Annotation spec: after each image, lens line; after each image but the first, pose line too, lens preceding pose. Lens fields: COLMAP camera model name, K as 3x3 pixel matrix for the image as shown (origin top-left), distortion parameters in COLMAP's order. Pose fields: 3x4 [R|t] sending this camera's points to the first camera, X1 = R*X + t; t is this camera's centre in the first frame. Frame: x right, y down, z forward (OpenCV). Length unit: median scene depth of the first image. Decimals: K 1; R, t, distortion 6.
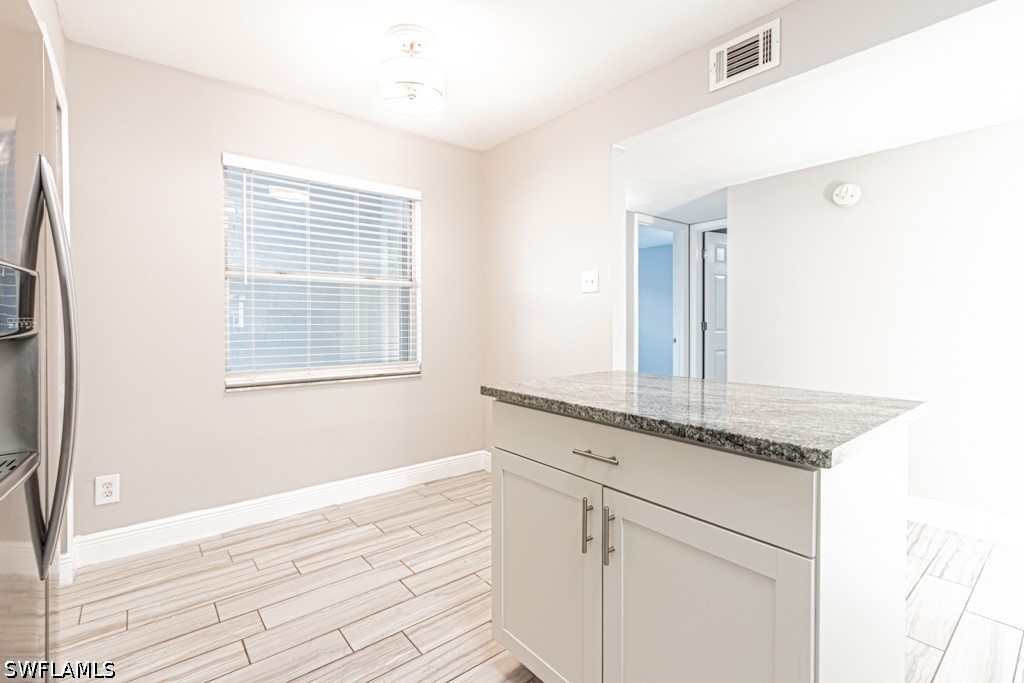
lens RADIAL K [[471.1, 0, 510.1], [0, 471.1, 327.6], [0, 0, 1]] dist [0.000443, -0.000192]
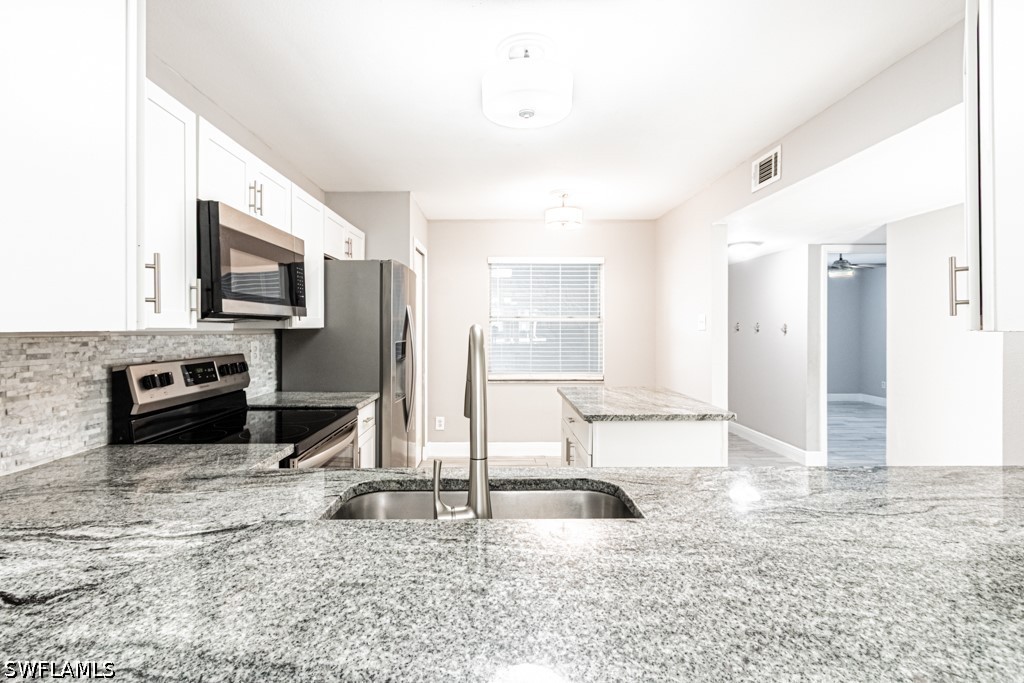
lens RADIAL K [[478.2, 0, 515.2], [0, 478.2, 339.0], [0, 0, 1]] dist [0.000784, 0.000072]
pose [[0.807472, 0.018846, -0.589605, 0.707661], [-0.013292, 0.999817, 0.013754, -0.077760], [0.589756, -0.003270, 0.807575, -0.564164]]
